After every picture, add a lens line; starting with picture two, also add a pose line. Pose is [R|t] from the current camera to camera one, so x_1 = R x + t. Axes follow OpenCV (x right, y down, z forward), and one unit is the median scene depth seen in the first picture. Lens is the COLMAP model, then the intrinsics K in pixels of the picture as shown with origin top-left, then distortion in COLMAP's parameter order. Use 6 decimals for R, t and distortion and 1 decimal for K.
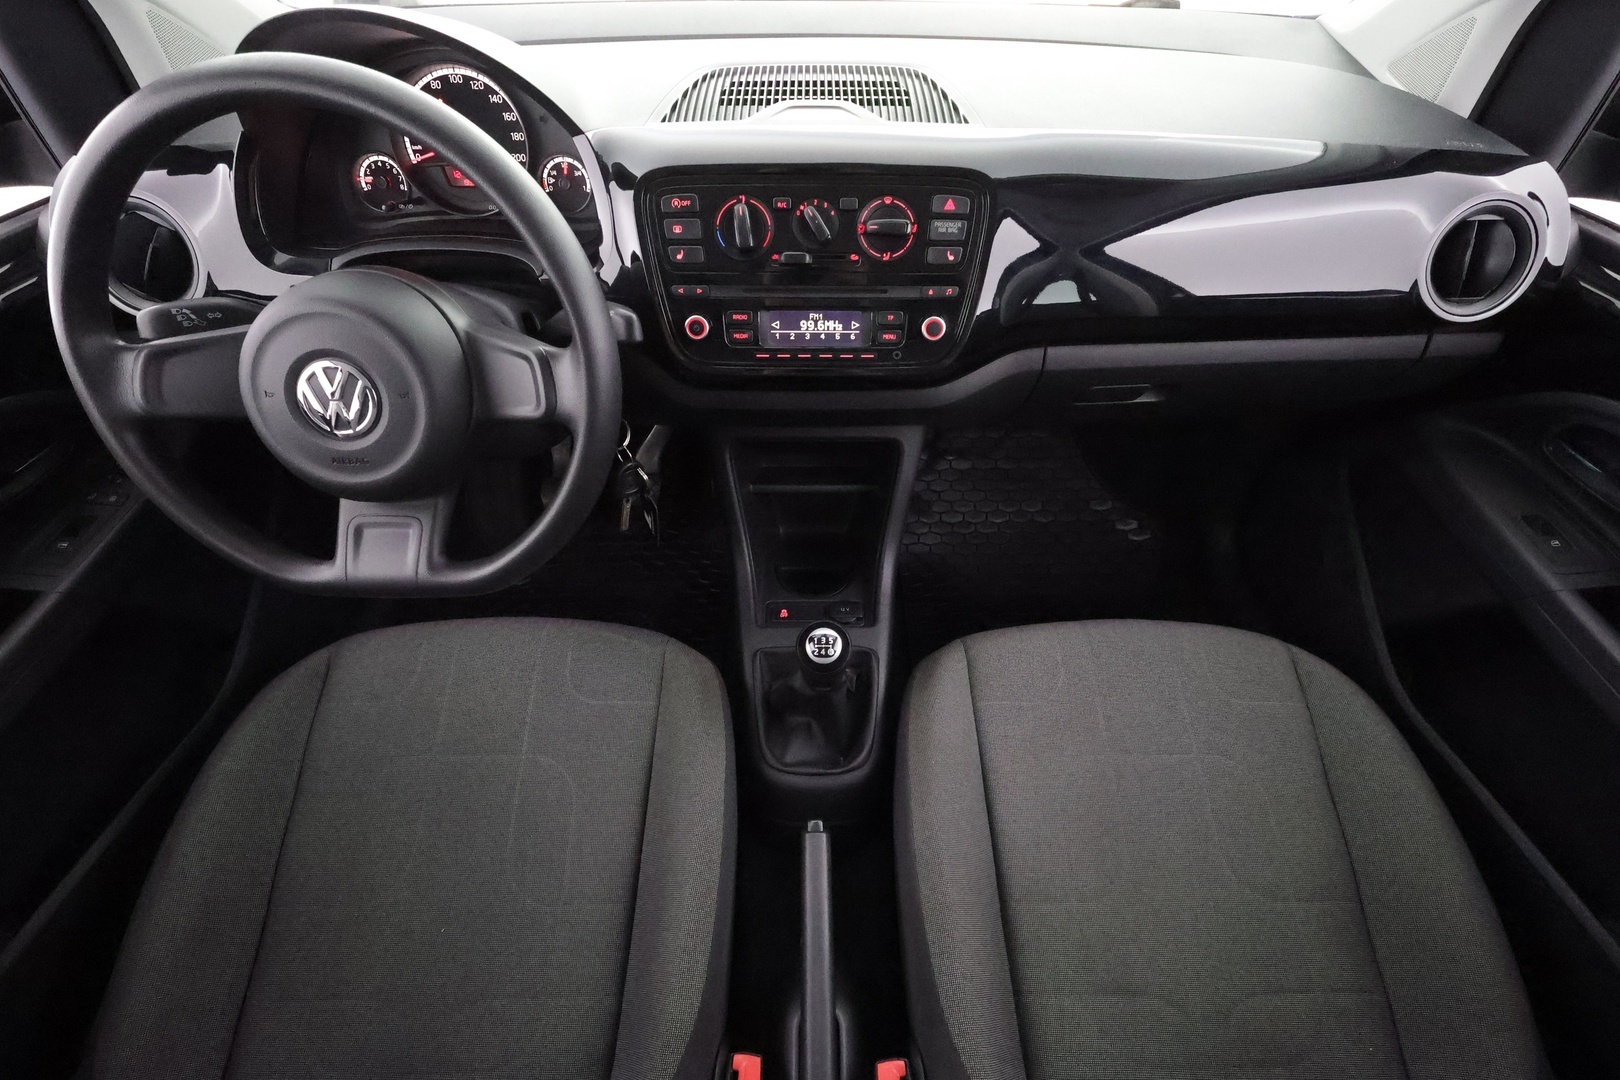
lens RADIAL K [[741.7, 0, 814.1], [0, 741.7, 549.3], [0, 0, 1]] dist [-0.000433, -0.001824]
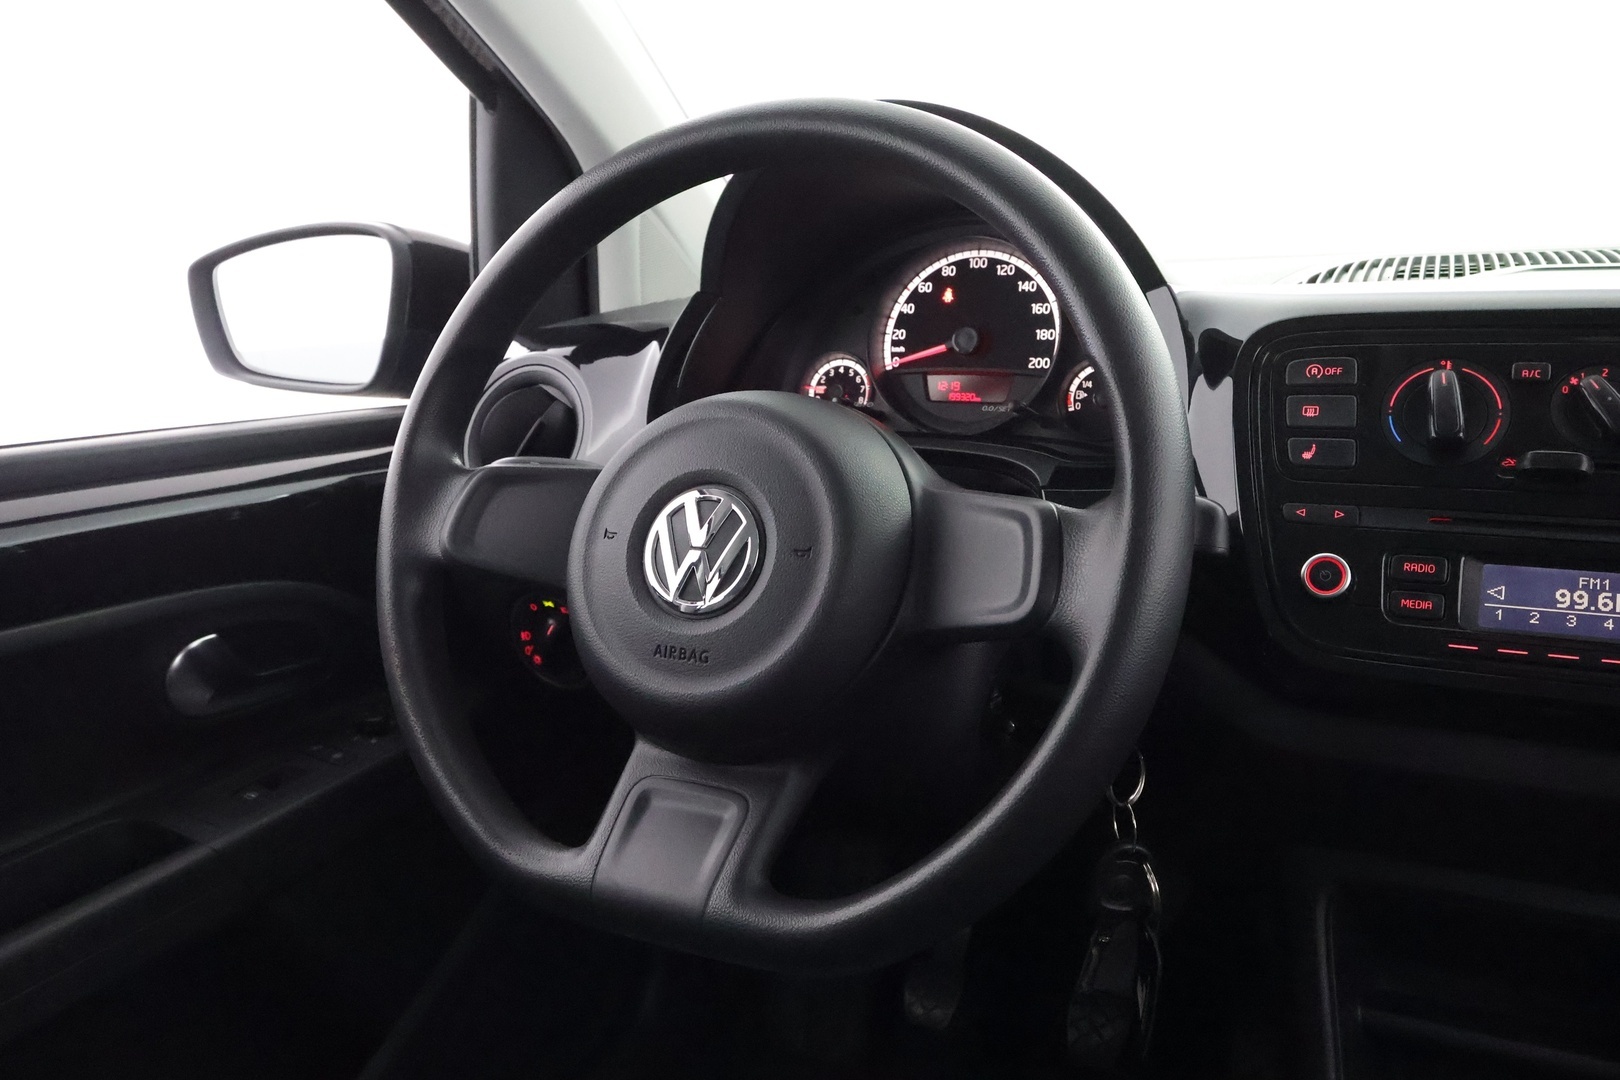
lens RADIAL K [[1231.0, 0, 812.4], [0, 1231.0, 552.7], [0, 0, 1]] dist [-0.004042, 0.001550]
pose [[0.895876, 0.066562, -0.439290, -0.104299], [-0.288628, 0.838867, -0.461515, 0.183334], [0.337787, 0.540252, 0.770732, 0.218411]]
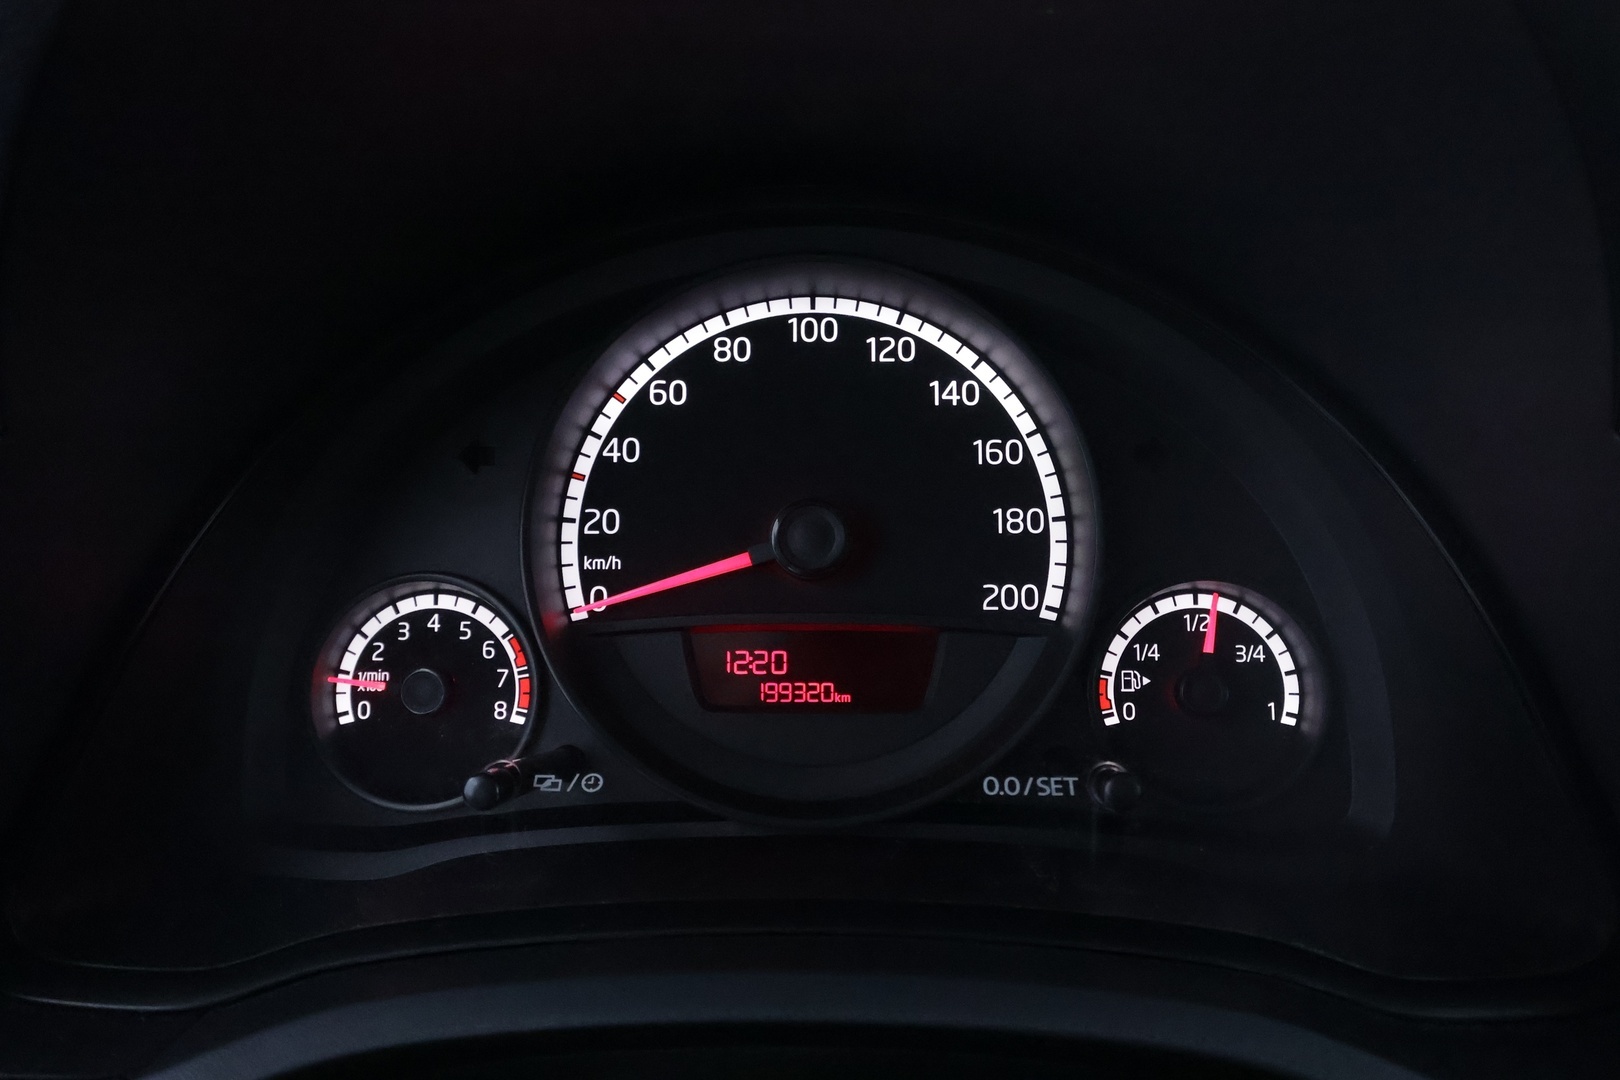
lens RADIAL K [[1283.9, 0, 804.9], [0, 1283.9, 543.4], [0, 0, 1]] dist [-0.000167, 0.014339]
pose [[0.998975, -0.012166, -0.043597, -0.501004], [-0.016462, 0.799585, -0.600328, -0.326225], [0.042163, 0.600430, 0.798565, 0.733425]]
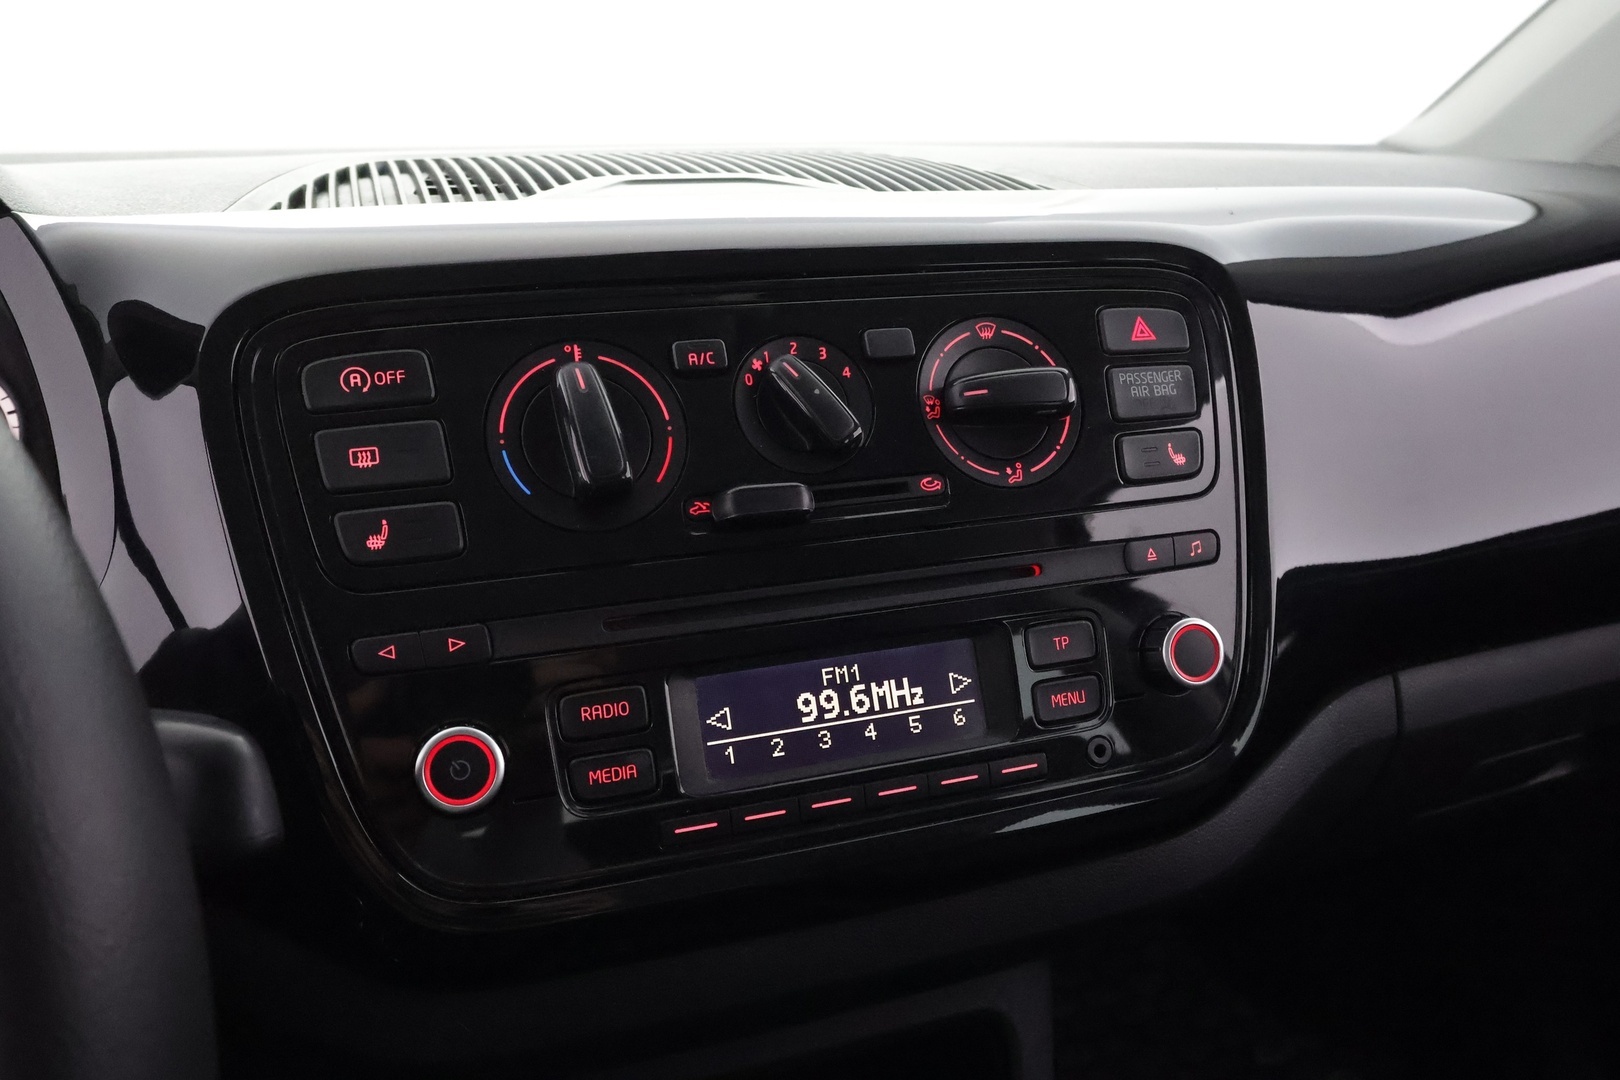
lens RADIAL K [[1283.9, 0, 817.1], [0, 1283.9, 544.4], [0, 0, 1]] dist [-0.000167, 0.014339]
pose [[0.945278, -0.115482, 0.305146, -0.169573], [0.244628, 0.869715, -0.428665, -0.136288], [-0.215887, 0.479854, 0.850372, 0.532103]]
